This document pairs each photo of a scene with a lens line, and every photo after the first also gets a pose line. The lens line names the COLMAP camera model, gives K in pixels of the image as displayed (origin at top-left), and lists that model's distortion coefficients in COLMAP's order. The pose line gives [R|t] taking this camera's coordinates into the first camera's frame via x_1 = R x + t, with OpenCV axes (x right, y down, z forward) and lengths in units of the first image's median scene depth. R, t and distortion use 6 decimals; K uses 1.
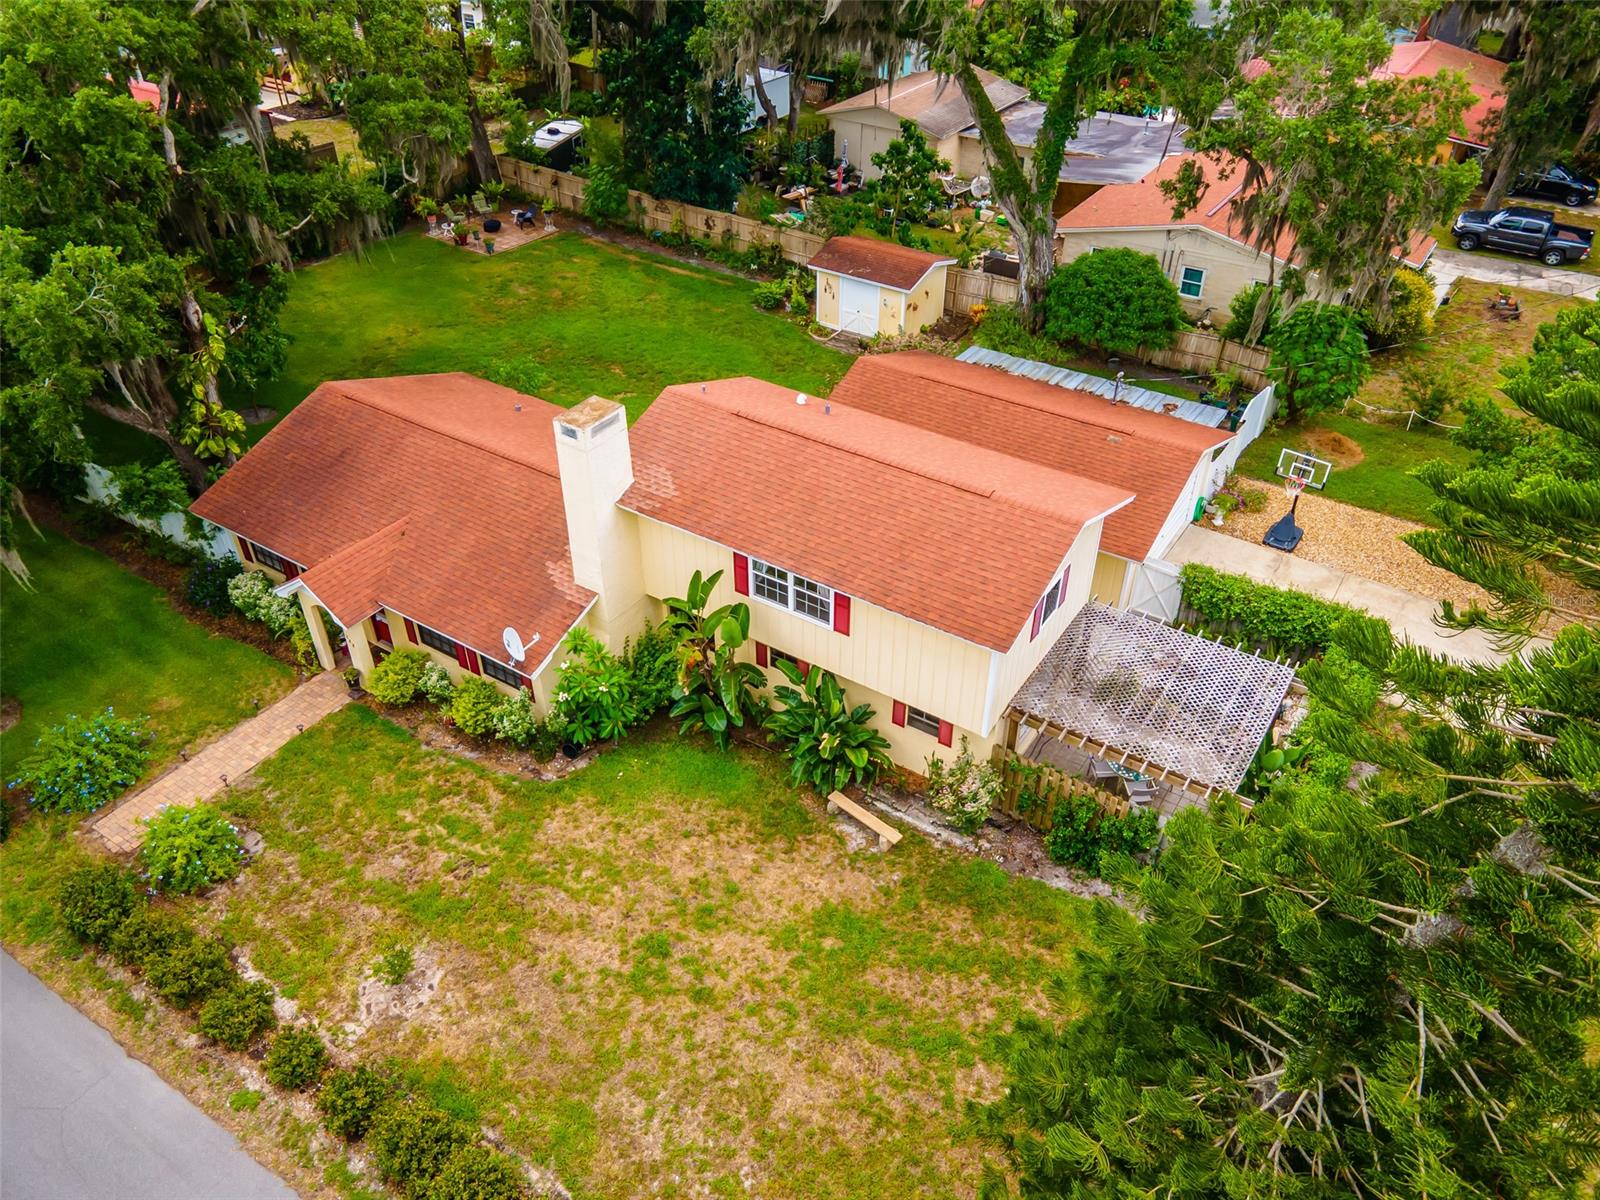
lens RADIAL K [[1167.7, 0, 800.0], [0, 1167.7, 600.0], [0, 0, 1]] dist [0.039821, -0.000482]
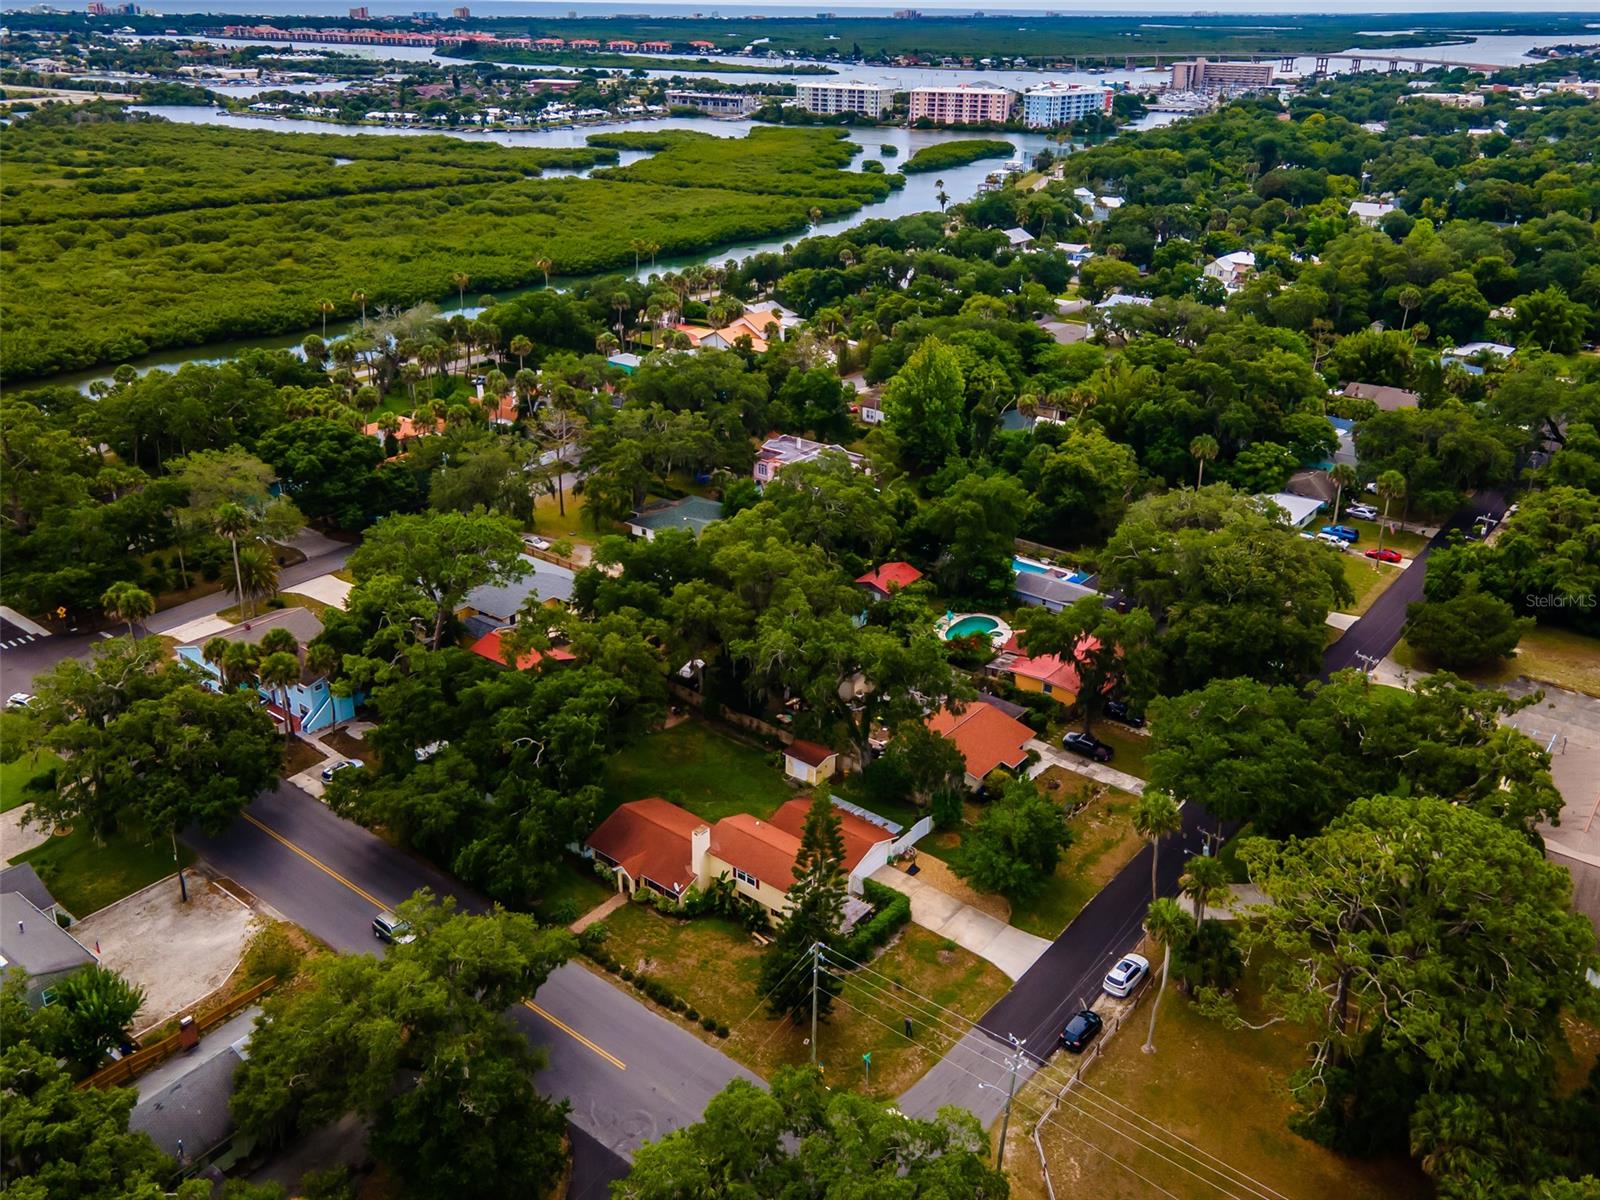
lens RADIAL K [[1167.7, 0, 800.0], [0, 1167.7, 600.0], [0, 0, 1]] dist [0.039821, -0.000482]
pose [[0.995721, 0.045027, -0.080702, 0.425196], [-0.063023, 0.969550, -0.236643, 0.006961], [0.067590, 0.240717, 0.968239, -2.882810]]
